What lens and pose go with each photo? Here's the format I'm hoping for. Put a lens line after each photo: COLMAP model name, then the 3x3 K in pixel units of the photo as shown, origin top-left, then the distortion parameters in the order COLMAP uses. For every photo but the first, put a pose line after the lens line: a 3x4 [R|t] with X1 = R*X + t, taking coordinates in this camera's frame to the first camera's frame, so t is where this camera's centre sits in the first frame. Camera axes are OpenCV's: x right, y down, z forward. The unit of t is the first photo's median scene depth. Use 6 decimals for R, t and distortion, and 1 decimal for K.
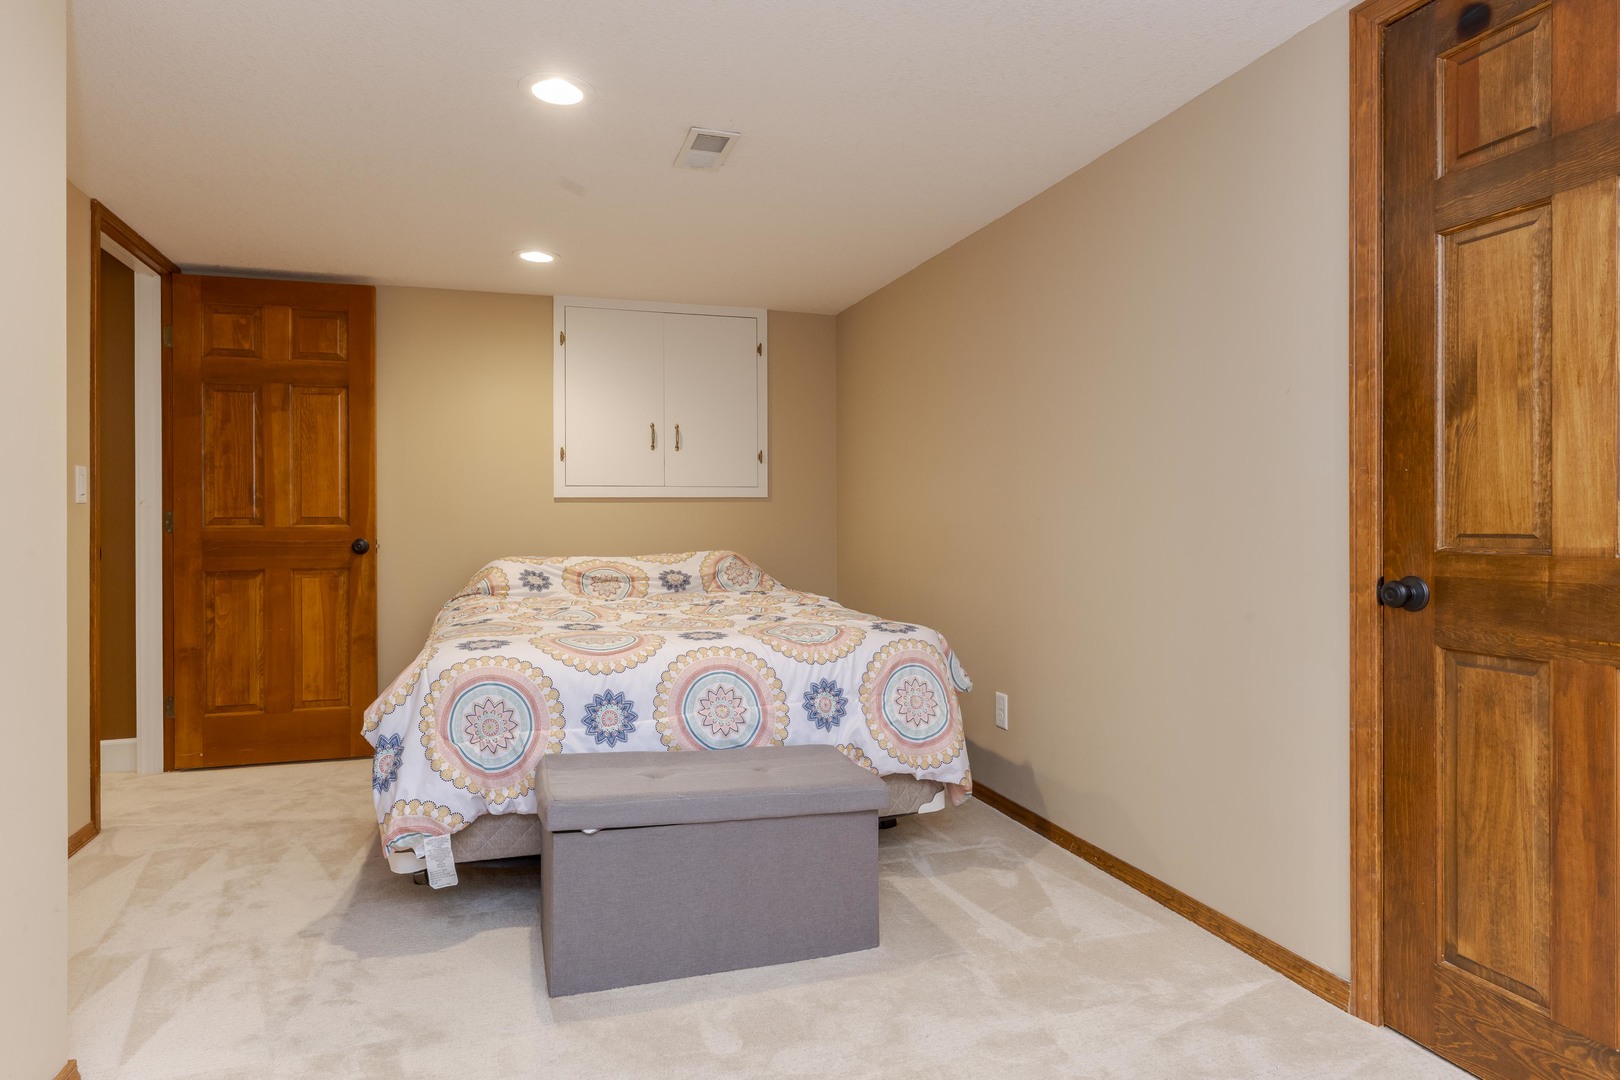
lens RADIAL K [[933.6, 0, 809.6], [0, 933.6, 530.2], [0, 0, 1]] dist [-0.002136, -0.000489]
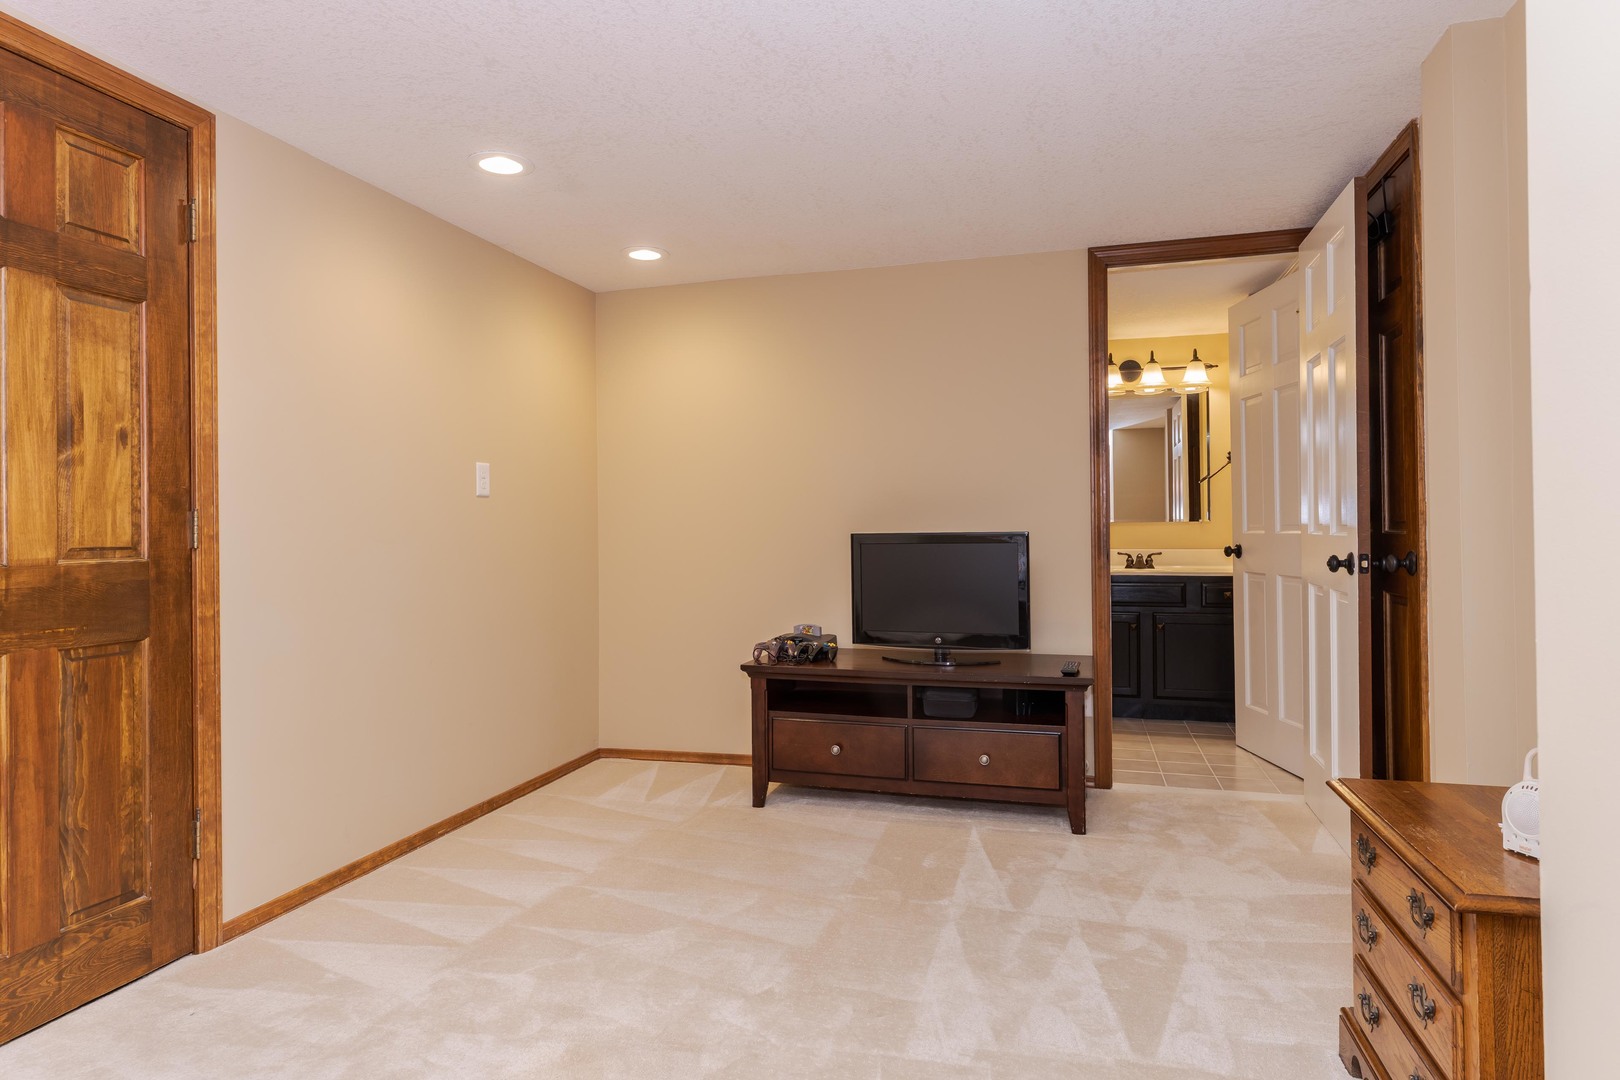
lens RADIAL K [[933.6, 0, 809.3], [0, 933.6, 531.5], [0, 0, 1]] dist [-0.002136, -0.000489]
pose [[-0.836598, 0.009649, 0.547733, -0.735871], [0.013852, 0.999898, 0.003543, -0.007799], [-0.547642, 0.010551, -0.836646, 1.471491]]
